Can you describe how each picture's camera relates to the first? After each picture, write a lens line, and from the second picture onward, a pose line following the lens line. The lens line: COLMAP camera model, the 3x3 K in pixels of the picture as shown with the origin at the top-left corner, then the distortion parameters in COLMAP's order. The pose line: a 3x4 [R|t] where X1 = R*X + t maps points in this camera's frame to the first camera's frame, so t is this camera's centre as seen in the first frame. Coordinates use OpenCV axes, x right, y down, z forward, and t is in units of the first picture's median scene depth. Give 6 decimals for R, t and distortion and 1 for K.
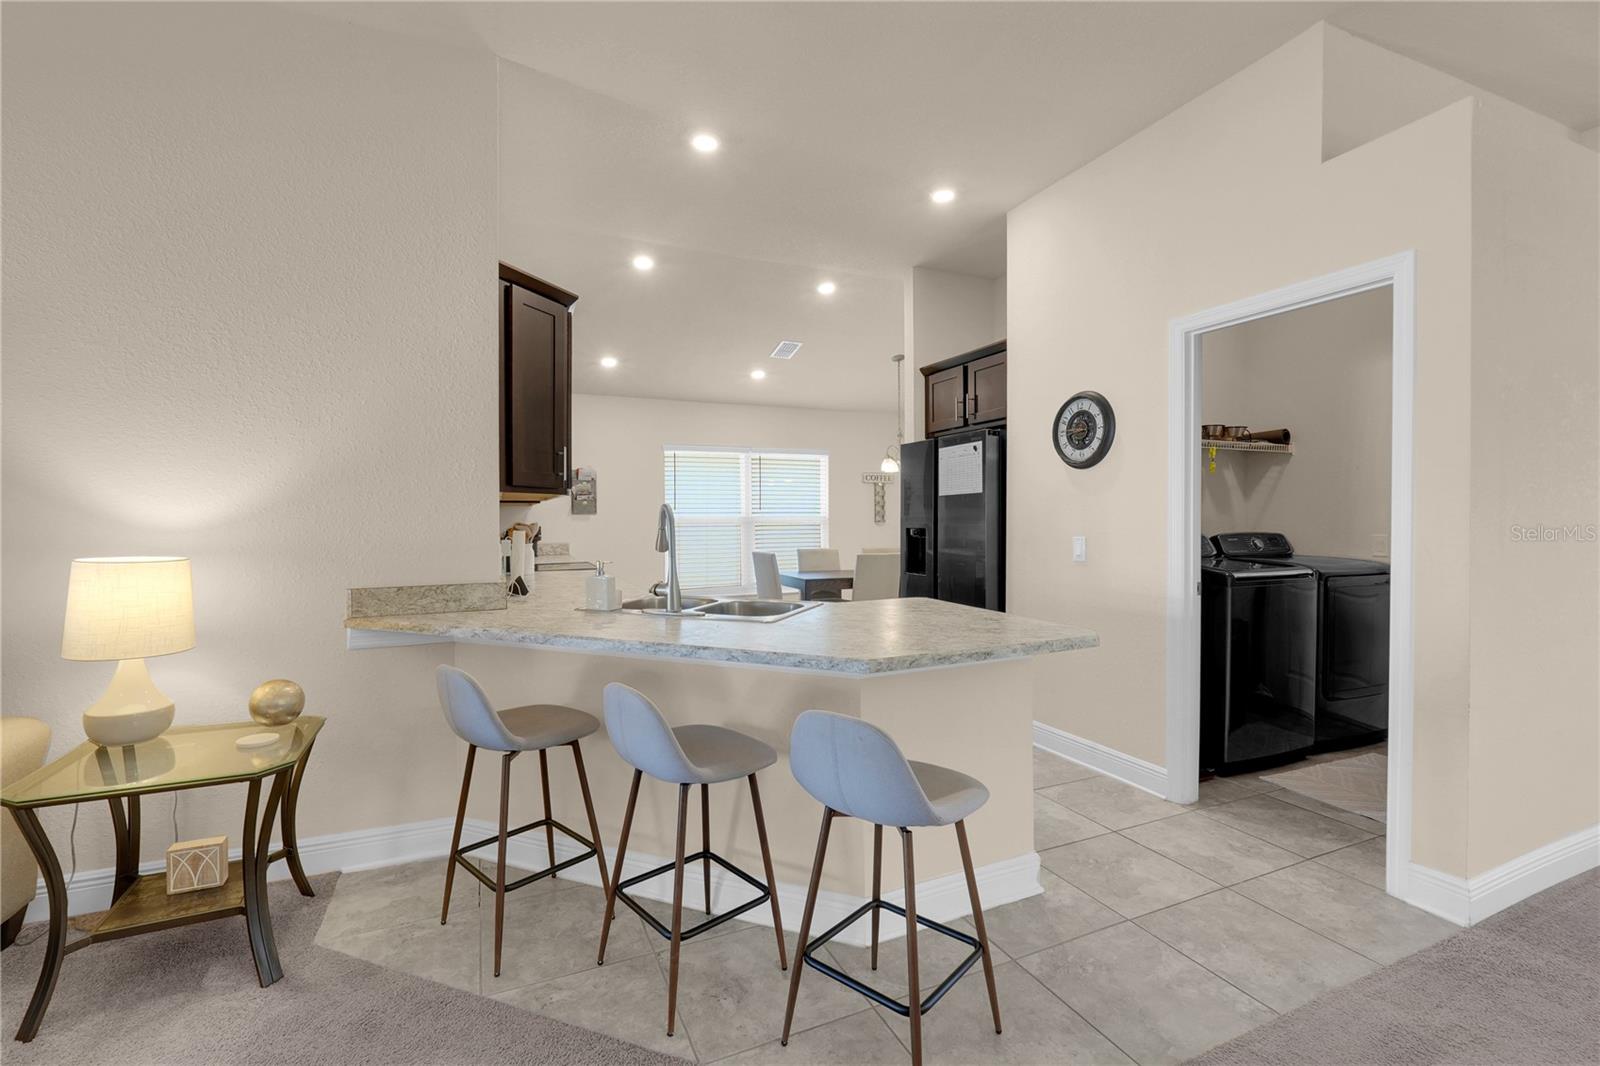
lens RADIAL K [[692.2, 0, 797.9], [0, 692.2, 528.2], [0, 0, 1]] dist [-0.000759, 0.000265]
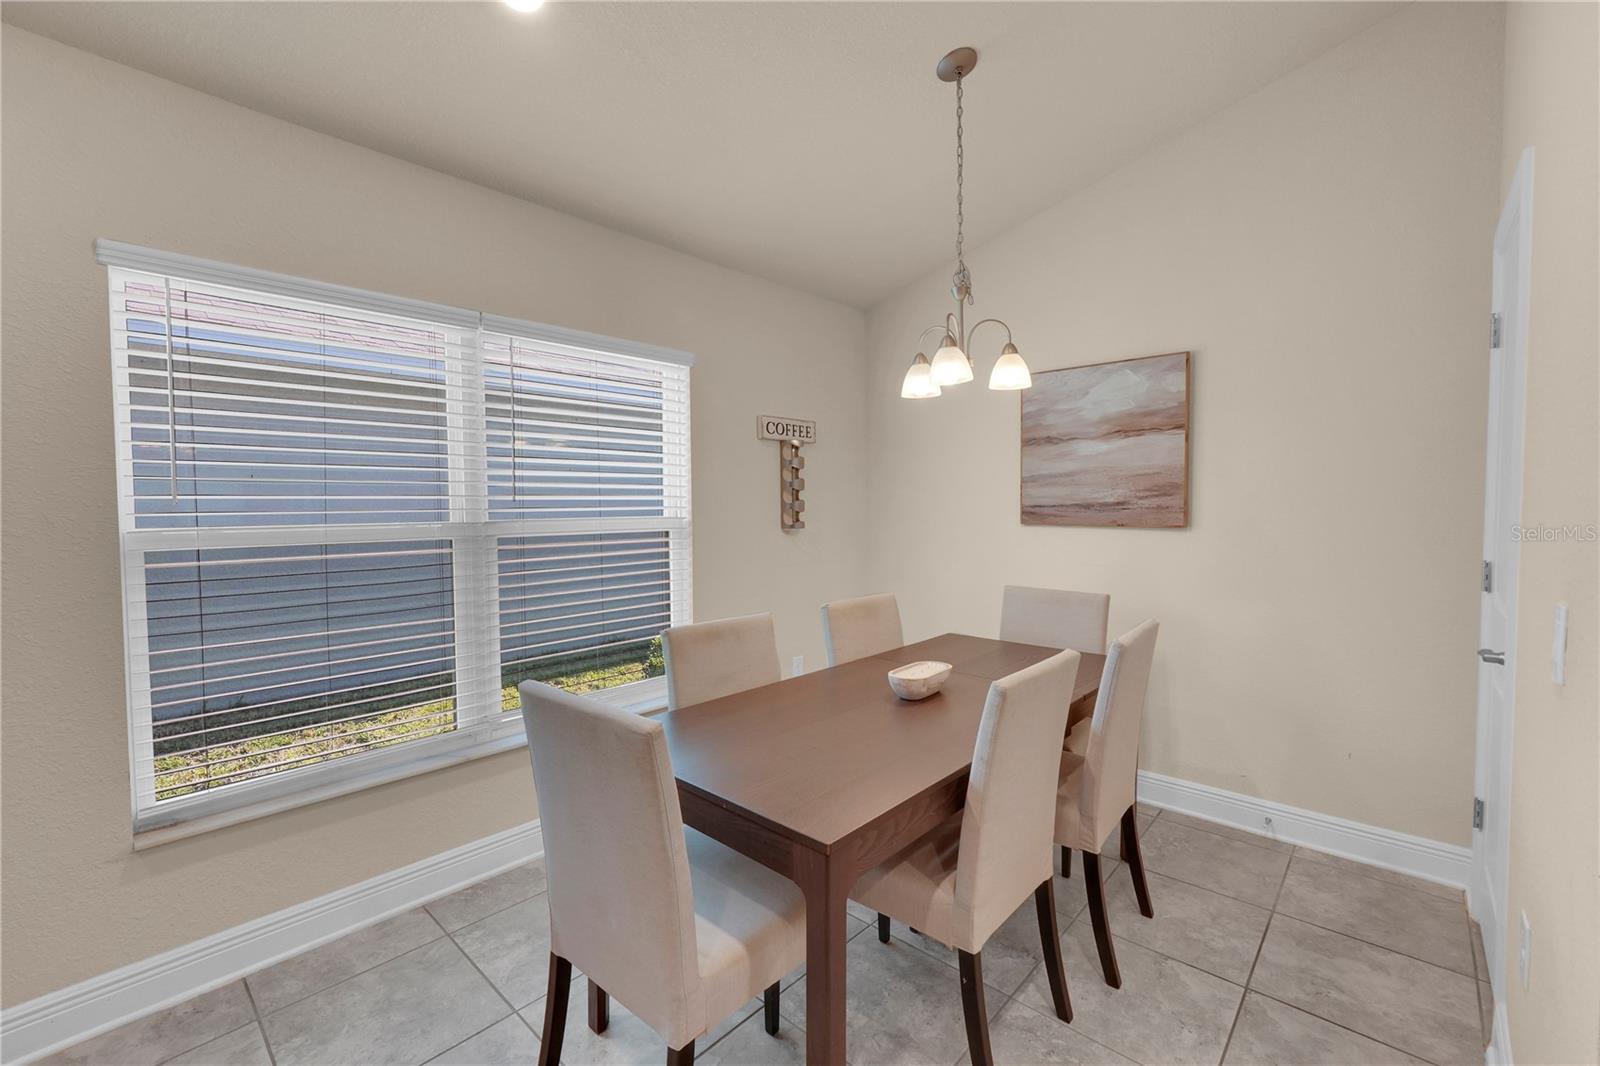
lens RADIAL K [[692.2, 0, 797.9], [0, 692.2, 528.2], [0, 0, 1]] dist [-0.000759, 0.000265]
pose [[0.919631, -0.009563, 0.392667, -0.057089], [0.003767, 0.999872, 0.015530, -0.015240], [-0.392765, -0.012803, 0.919550, 0.581587]]
